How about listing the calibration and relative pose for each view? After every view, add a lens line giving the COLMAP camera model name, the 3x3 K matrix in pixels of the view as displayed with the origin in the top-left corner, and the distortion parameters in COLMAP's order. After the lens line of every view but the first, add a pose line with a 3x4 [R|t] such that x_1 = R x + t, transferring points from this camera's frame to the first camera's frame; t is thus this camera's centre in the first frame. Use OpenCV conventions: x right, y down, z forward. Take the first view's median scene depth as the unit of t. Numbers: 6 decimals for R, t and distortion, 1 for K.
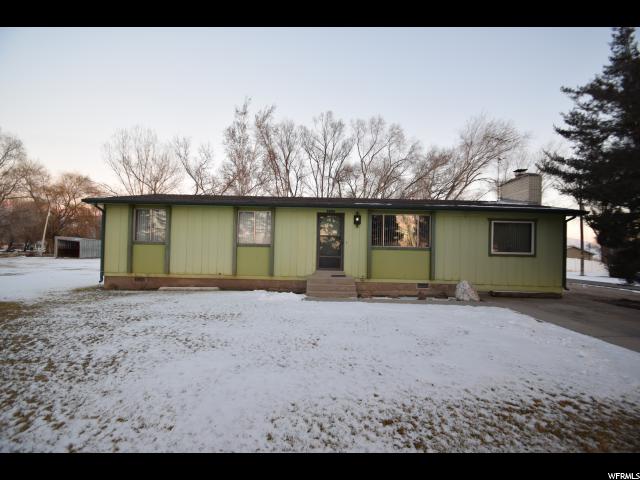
lens RADIAL K [[306.2, 0, 319.6], [0, 306.2, 252.7], [0, 0, 1]] dist [0.003265, -0.000169]
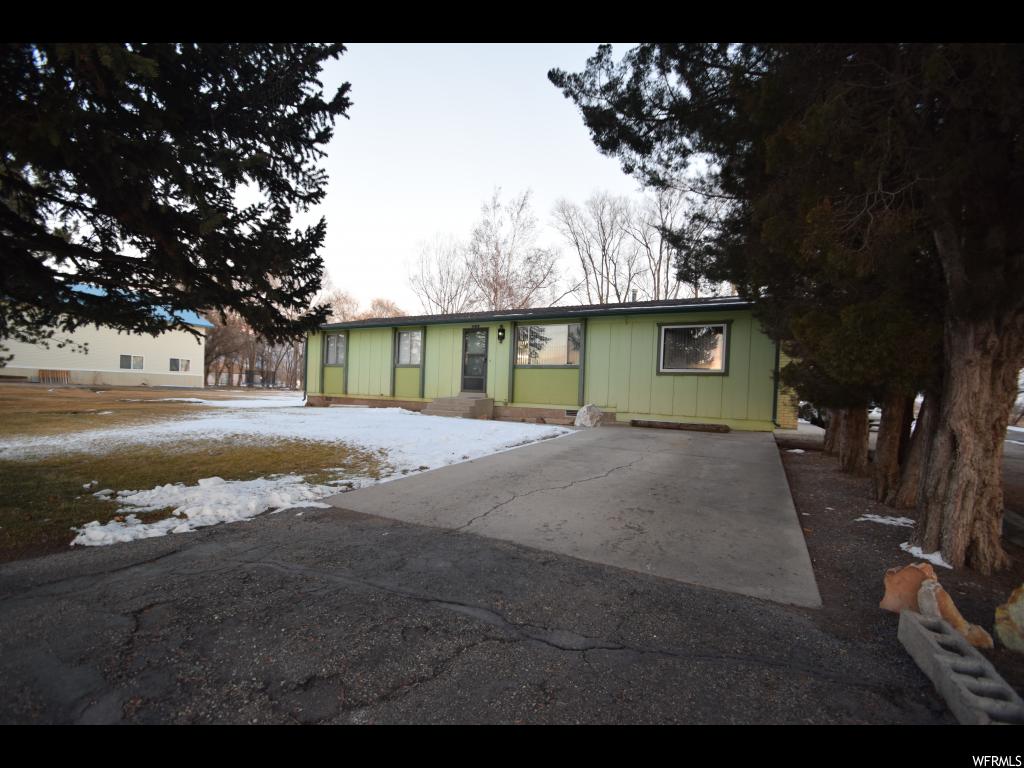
lens RADIAL K [[489.9, 0, 511.3], [0, 489.9, 404.3], [0, 0, 1]] dist [0.003265, -0.000169]
pose [[0.863837, 0.021275, -0.503322, 0.847796], [-0.010241, 0.999643, 0.024677, 0.055673], [0.503668, -0.016162, 0.863746, -0.182802]]
